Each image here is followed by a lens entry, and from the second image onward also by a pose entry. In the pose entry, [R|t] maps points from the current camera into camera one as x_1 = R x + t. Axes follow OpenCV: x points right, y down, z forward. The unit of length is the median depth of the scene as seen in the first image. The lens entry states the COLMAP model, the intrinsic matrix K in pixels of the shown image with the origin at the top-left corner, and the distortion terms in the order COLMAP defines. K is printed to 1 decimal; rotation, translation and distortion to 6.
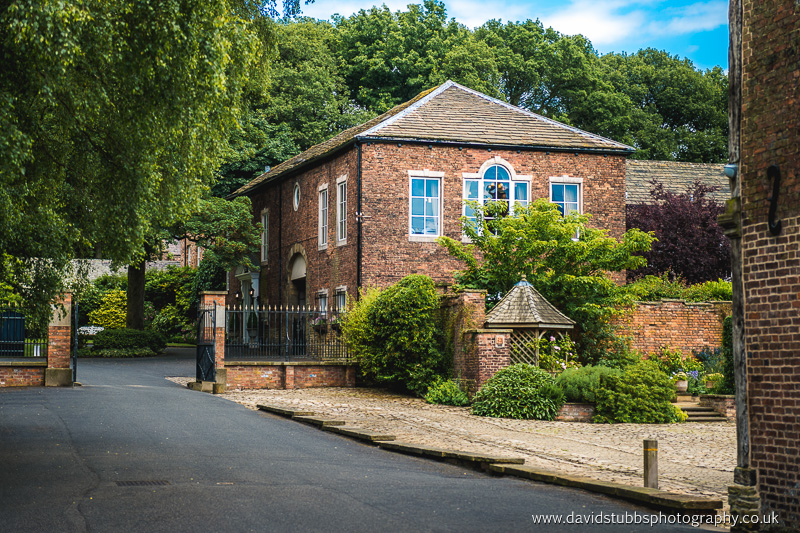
lens RADIAL K [[1607.6, 0, 399.9], [0, 1607.6, 267.2], [0, 0, 1]] dist [0.111729, 0.000000]
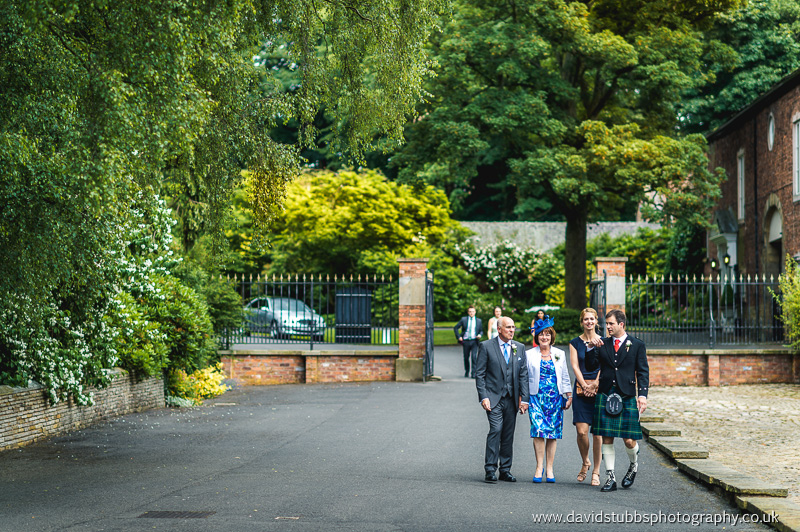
lens RADIAL K [[1973.6, 0, 400.1], [0, 1973.6, 265.2], [0, 0, 1]] dist [-0.051865, 0.000000]
pose [[0.941025, -0.017833, -0.337867, 0.103521], [0.022698, 0.999688, 0.010452, 0.006518], [0.337575, -0.017505, 0.941136, 0.087447]]
